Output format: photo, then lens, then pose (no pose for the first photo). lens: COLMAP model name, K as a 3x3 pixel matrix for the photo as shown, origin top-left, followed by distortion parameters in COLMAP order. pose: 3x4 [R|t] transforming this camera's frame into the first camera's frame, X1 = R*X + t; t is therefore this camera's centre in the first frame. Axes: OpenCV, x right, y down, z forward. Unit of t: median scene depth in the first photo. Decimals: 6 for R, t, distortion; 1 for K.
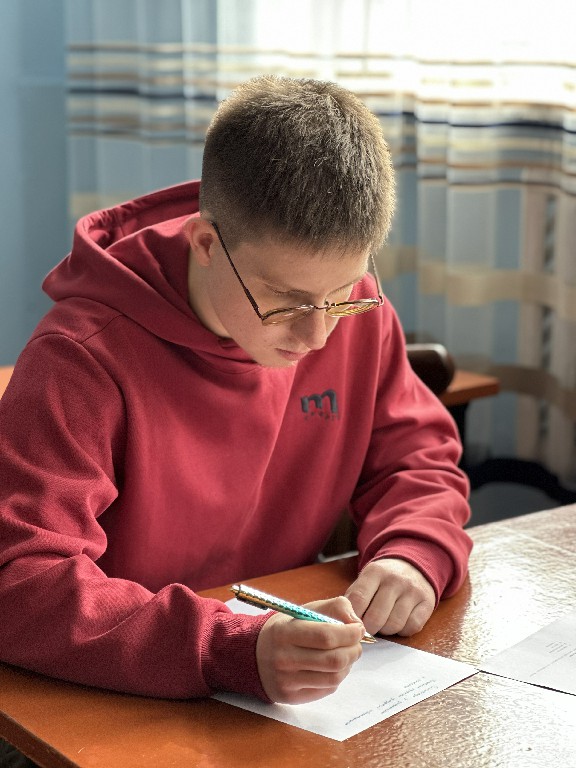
lens RADIAL K [[1725.2, 0, 288.0], [0, 1725.2, 384.0], [0, 0, 1]] dist [0.308033, 0.066296]
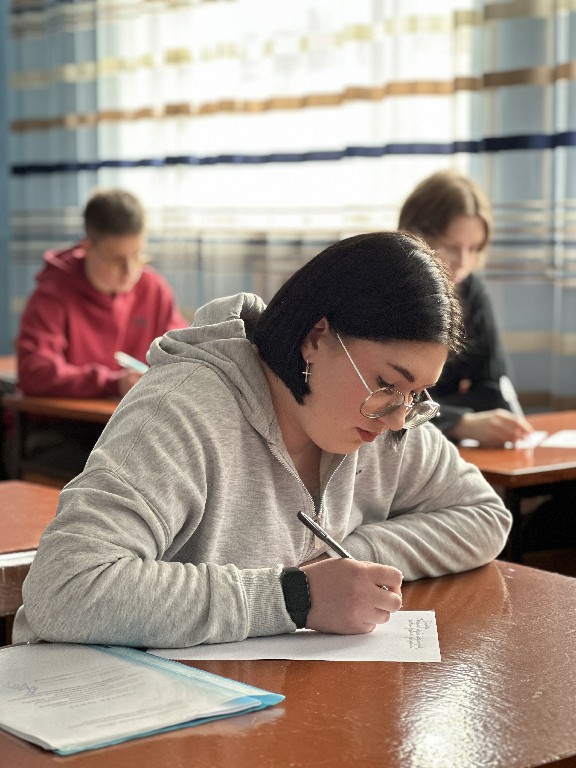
lens RADIAL K [[1697.7, 0, 288.0], [0, 1697.7, 384.0], [0, 0, 1]] dist [0.025122, -0.047361]
pose [[0.997690, -0.007055, 0.067570, 0.041326], [0.014295, 0.994127, -0.107274, 0.227851], [-0.066416, 0.107992, 0.991931, -0.934757]]
